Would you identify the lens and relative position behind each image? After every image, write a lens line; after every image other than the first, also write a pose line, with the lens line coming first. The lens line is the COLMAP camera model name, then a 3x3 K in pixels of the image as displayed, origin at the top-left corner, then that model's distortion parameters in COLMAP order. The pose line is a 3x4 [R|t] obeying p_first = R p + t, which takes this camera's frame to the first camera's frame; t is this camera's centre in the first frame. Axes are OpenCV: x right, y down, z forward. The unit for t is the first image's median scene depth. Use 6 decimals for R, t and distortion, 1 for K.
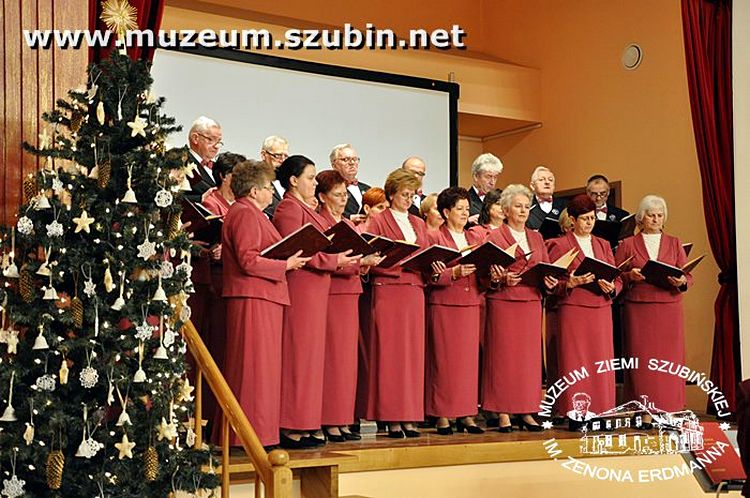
lens RADIAL K [[1182.6, 0, 372.8], [0, 1182.6, 249.4], [0, 0, 1]] dist [0.268060, 0.000000]
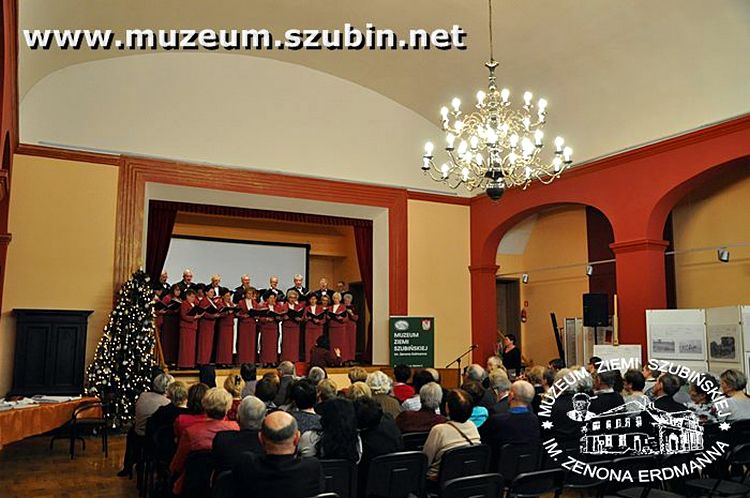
lens RADIAL K [[722.1, 0, 376.2], [0, 722.1, 250.3], [0, 0, 1]] dist [-0.018620, 0.000000]
pose [[0.995462, 0.000344, -0.095155, 0.921516], [-0.003975, 0.999271, -0.037967, -0.152450], [0.095073, 0.038173, 0.994738, -1.547002]]
